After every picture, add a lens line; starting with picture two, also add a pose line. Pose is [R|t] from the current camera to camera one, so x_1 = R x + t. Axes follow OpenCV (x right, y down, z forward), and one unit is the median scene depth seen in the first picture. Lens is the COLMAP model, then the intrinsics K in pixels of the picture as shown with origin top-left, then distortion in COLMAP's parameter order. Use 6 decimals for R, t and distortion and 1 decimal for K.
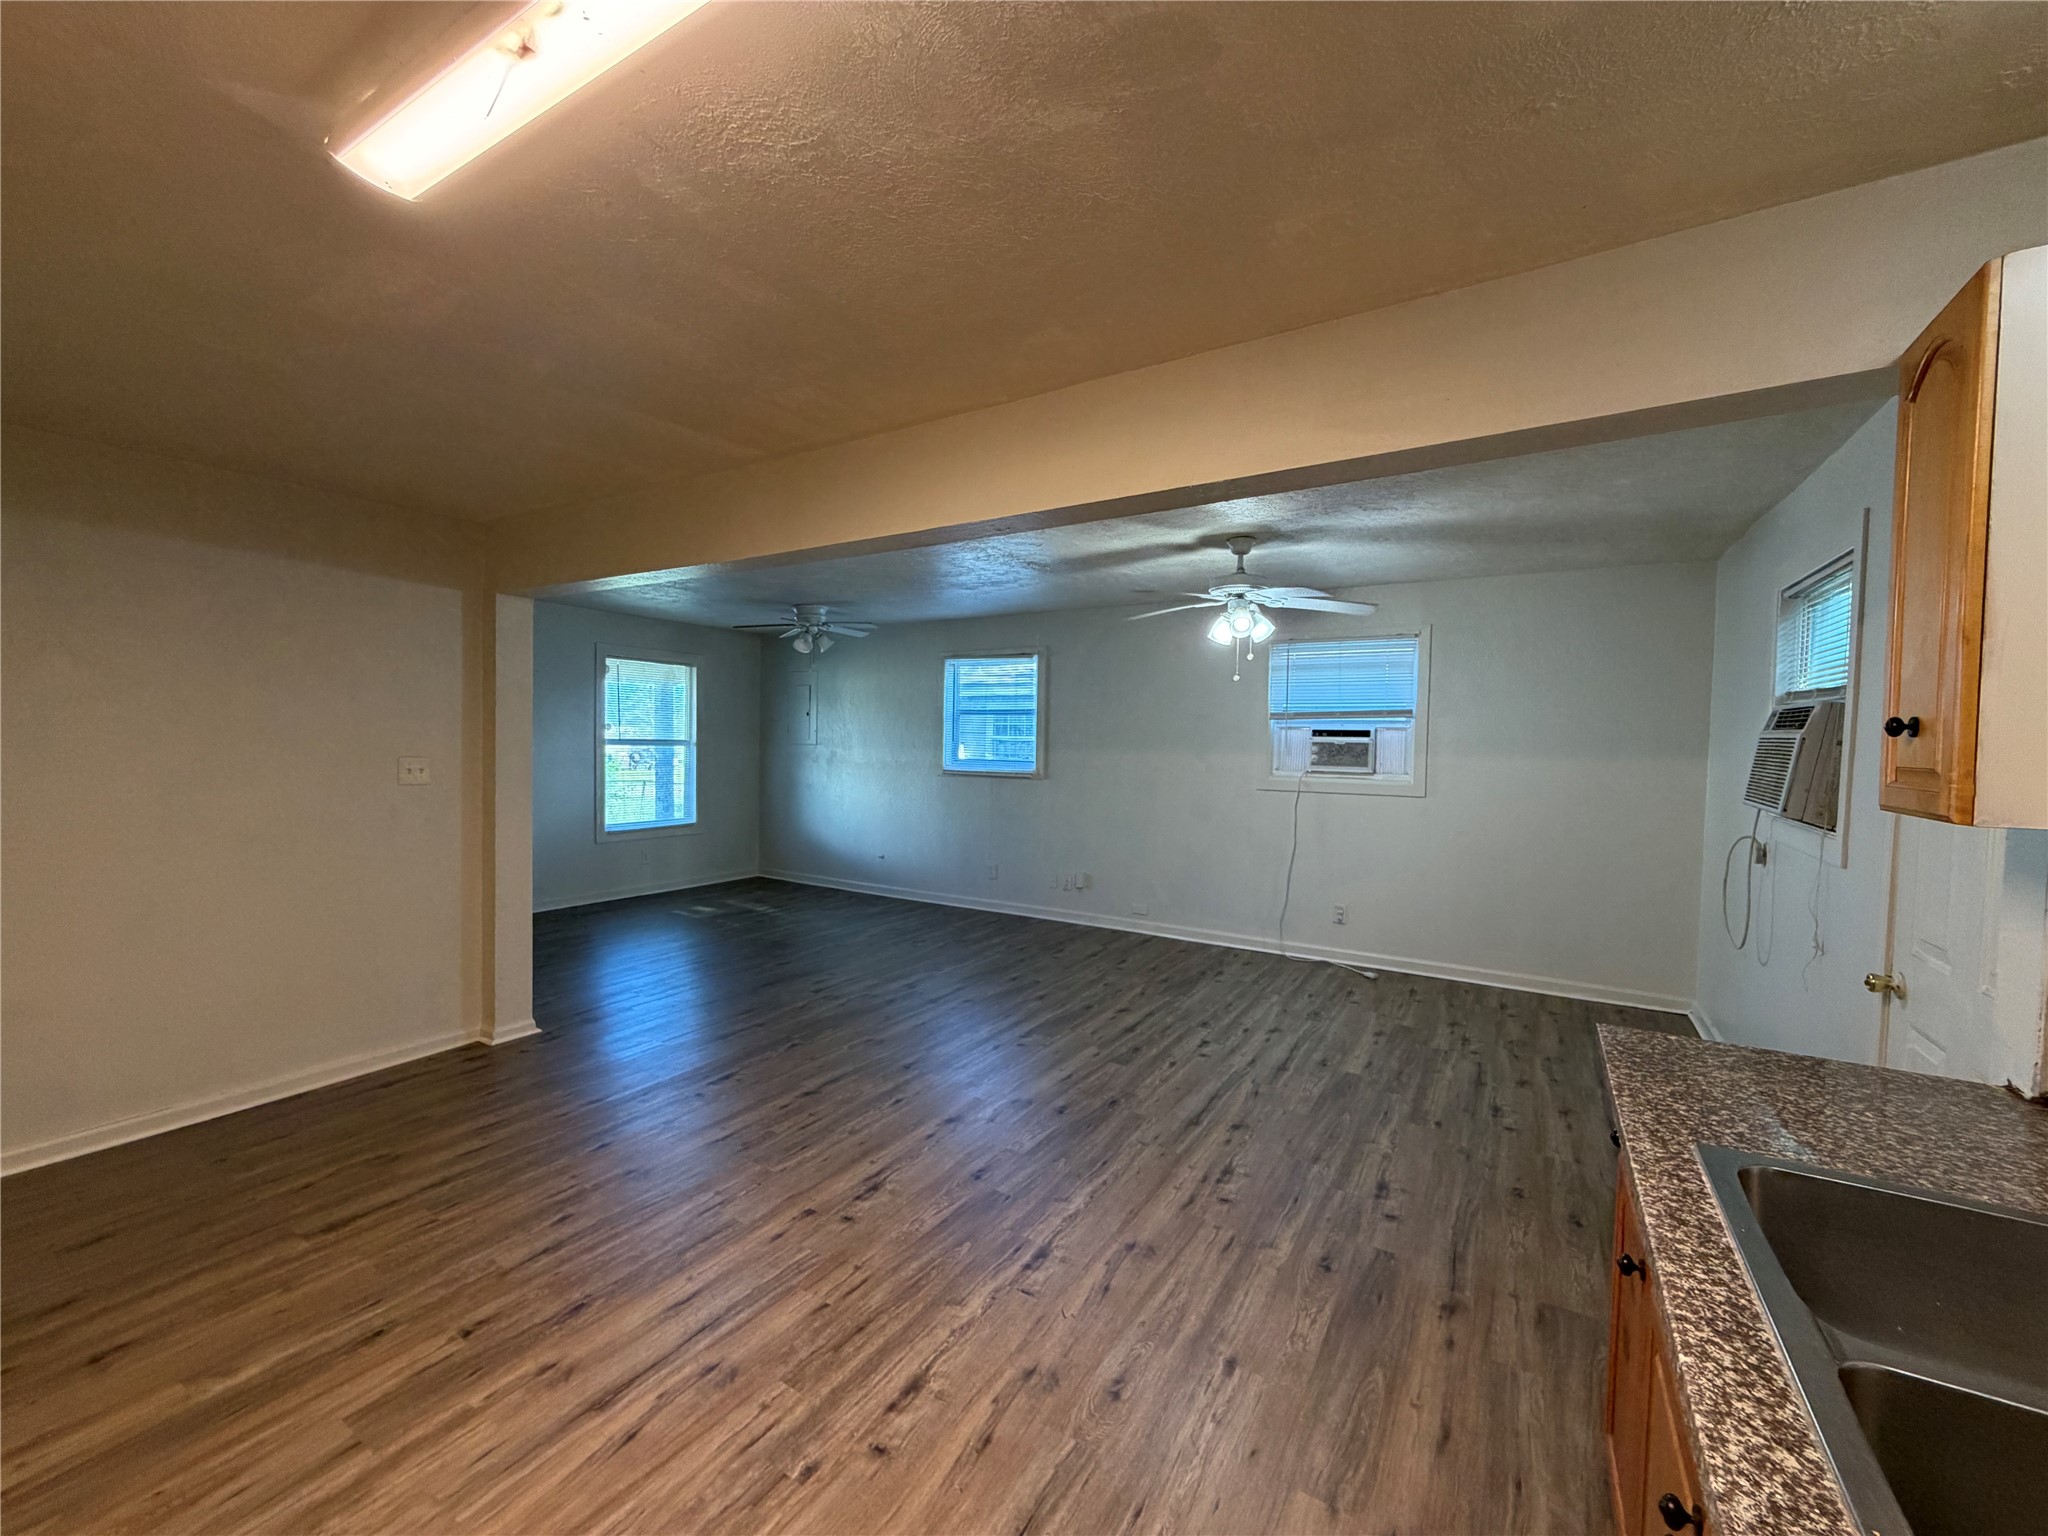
lens RADIAL K [[816.0, 0, 1013.6], [0, 816.0, 761.3], [0, 0, 1]] dist [-0.001876, 0.000329]
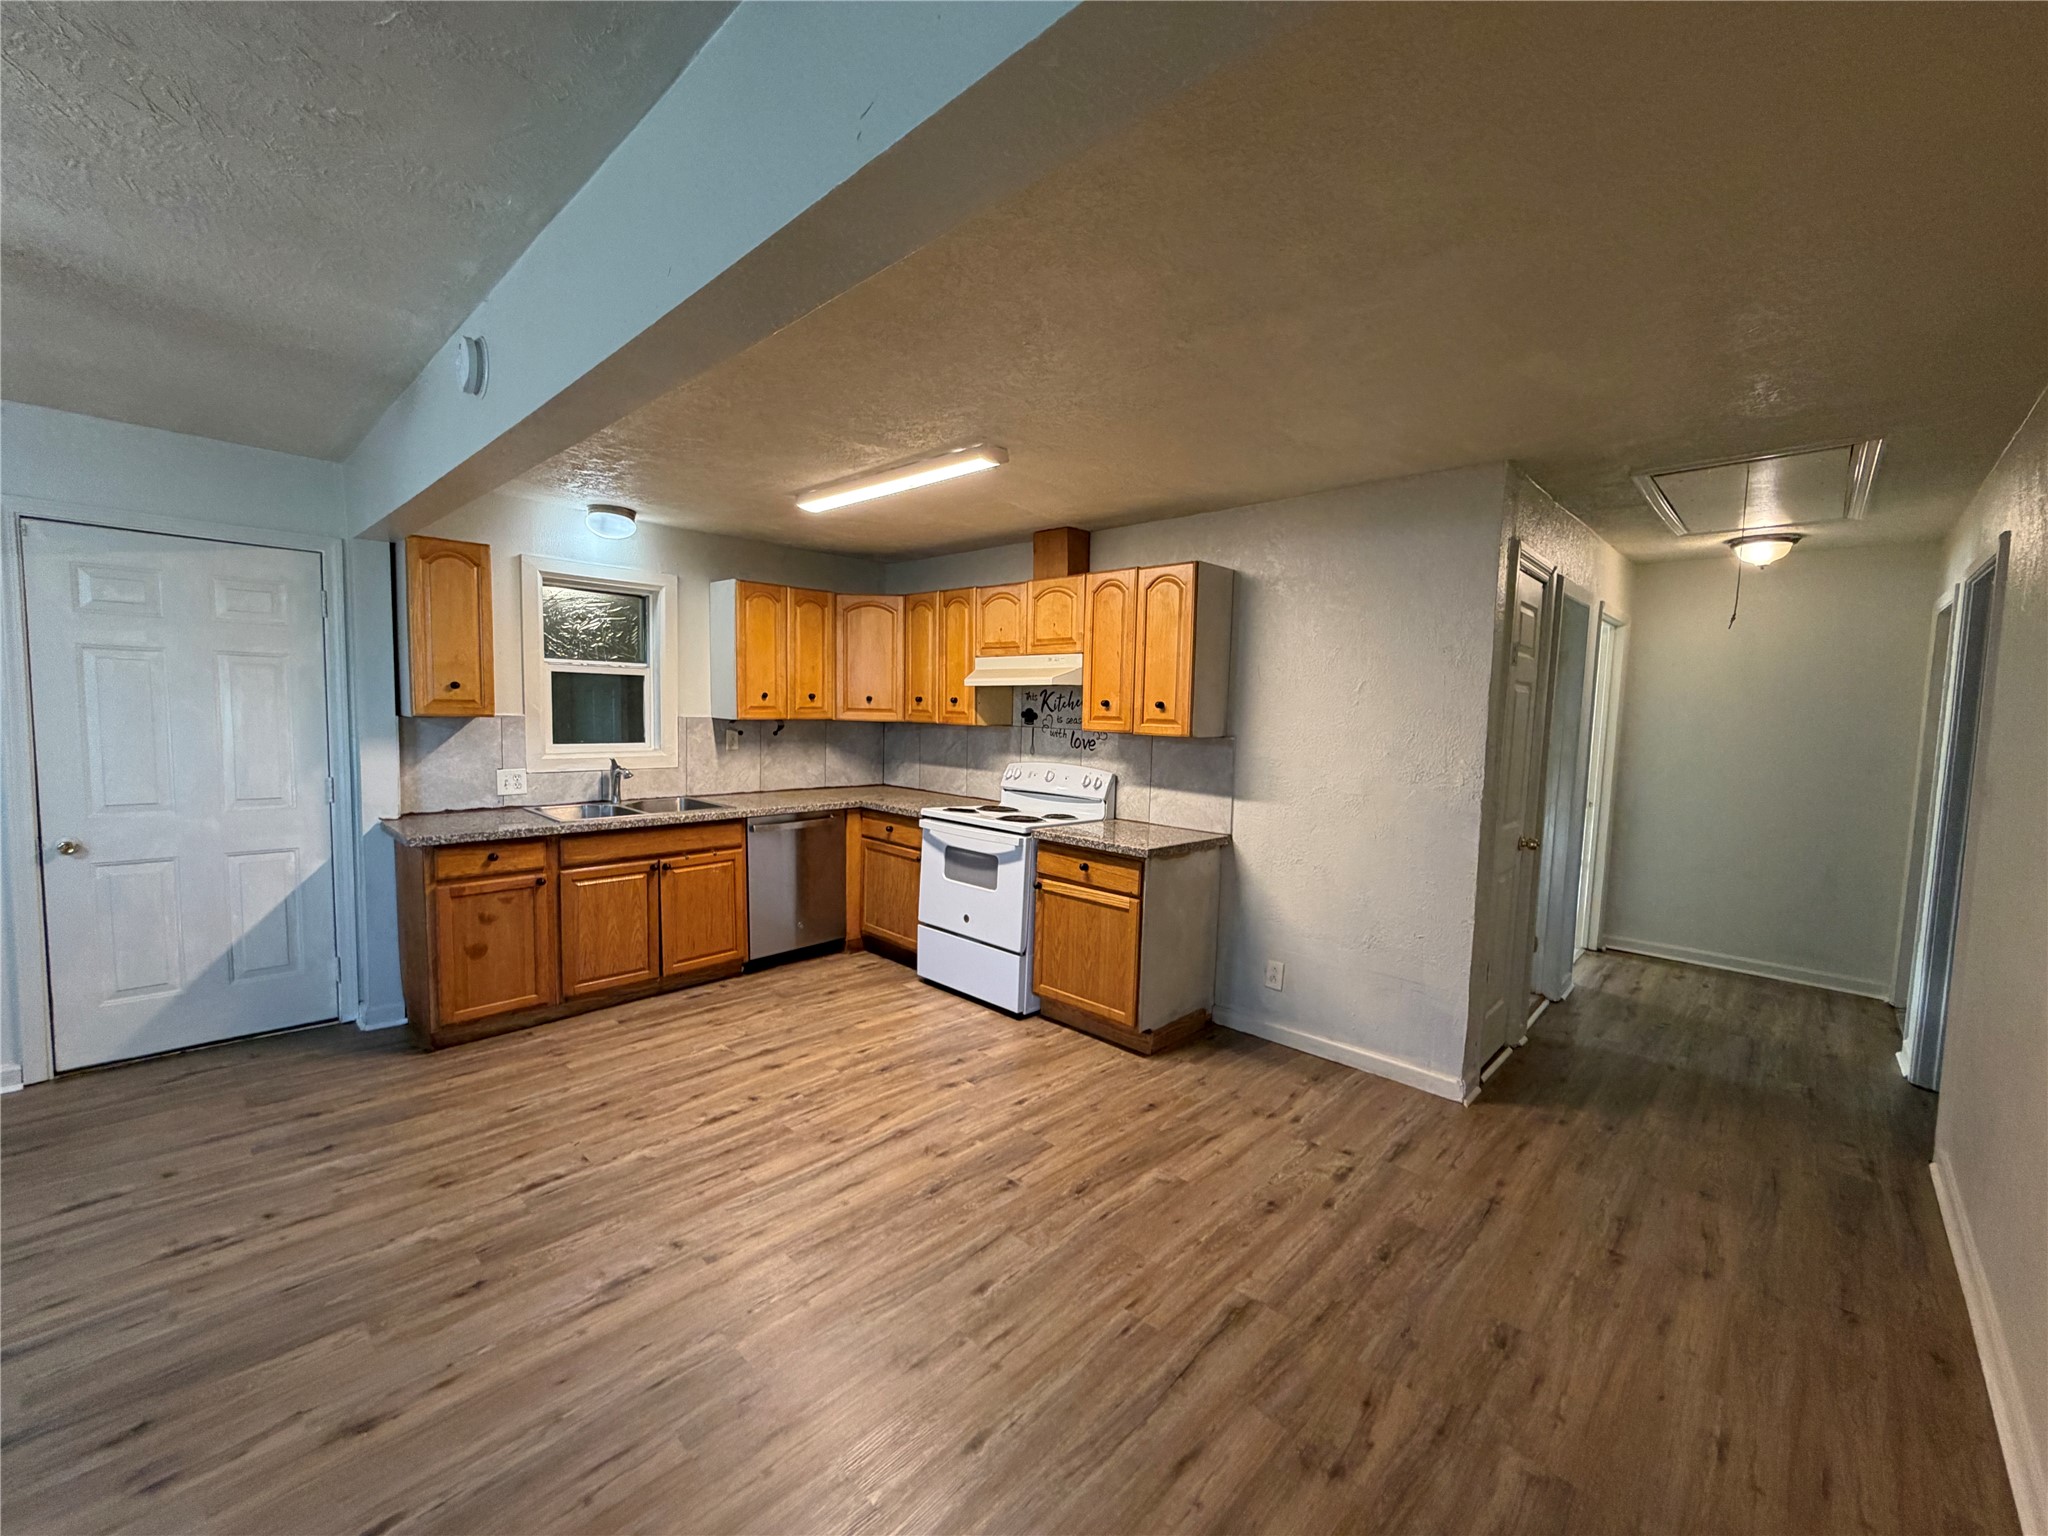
lens RADIAL K [[816.0, 0, 1020.8], [0, 816.0, 769.7], [0, 0, 1]] dist [-0.001876, 0.000329]
pose [[-0.978335, -0.058888, 0.198475, -0.785062], [-0.037895, 0.993433, 0.107961, -0.073172], [-0.203529, 0.098101, -0.974142, 1.900630]]
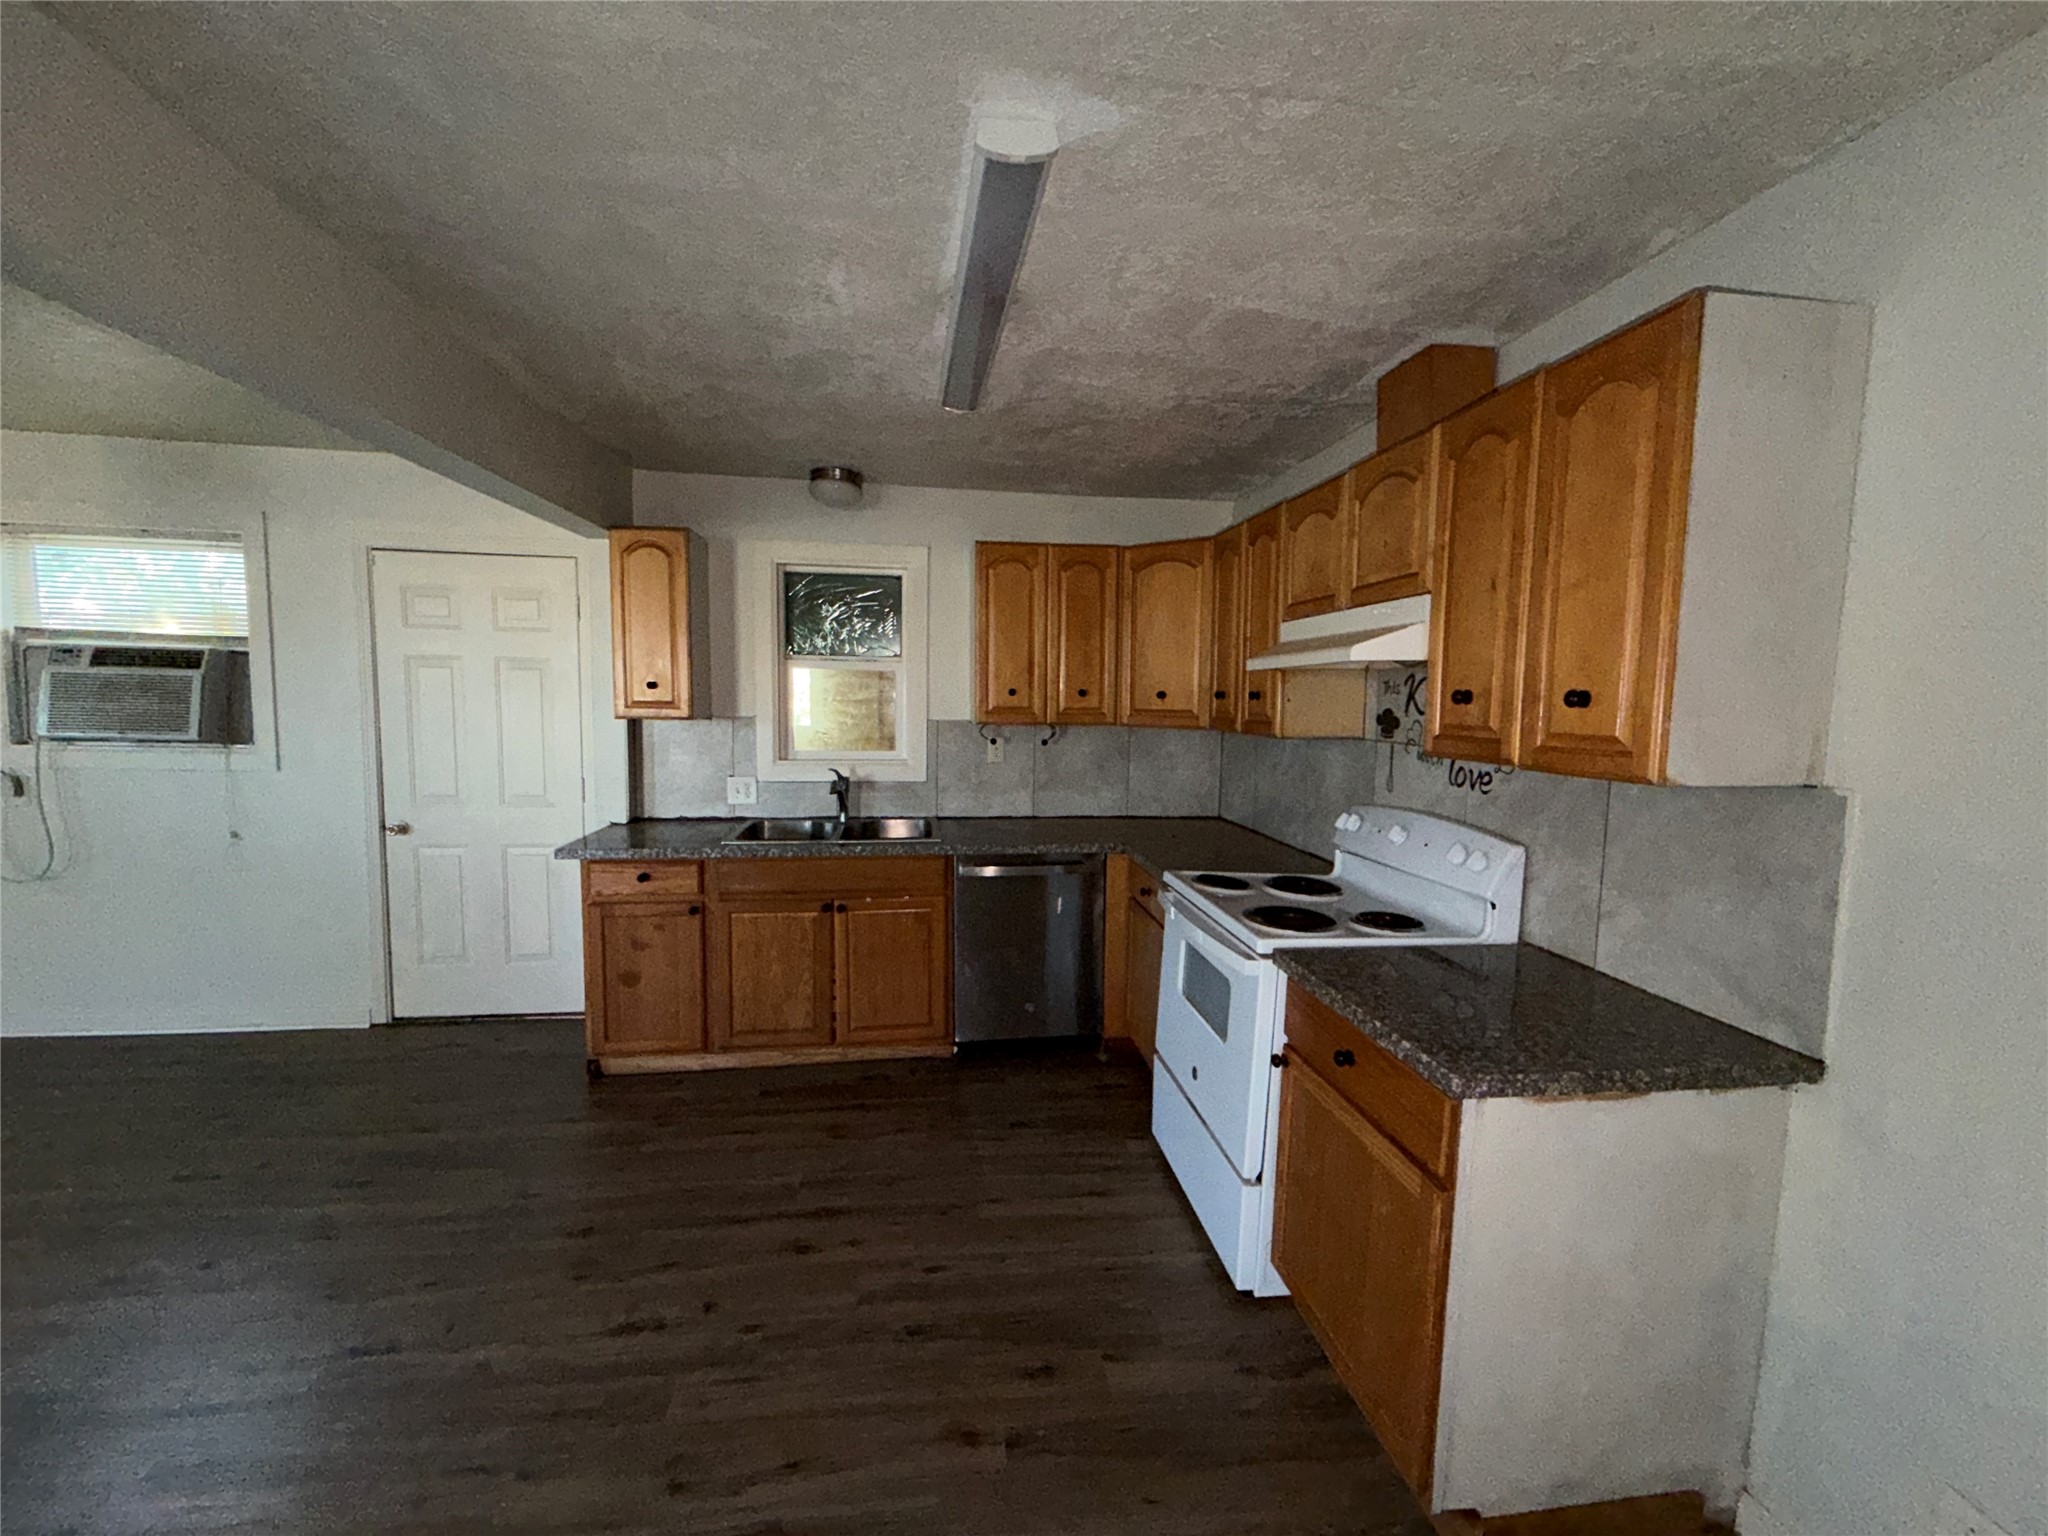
lens RADIAL K [[816.0, 0, 1020.6], [0, 816.0, 767.2], [0, 0, 1]] dist [-0.001876, 0.000329]
pose [[-0.636069, -0.096930, 0.765520, -0.946959], [-0.007245, 0.992785, 0.119686, -0.057023], [-0.771598, 0.070582, -0.632183, 0.991865]]
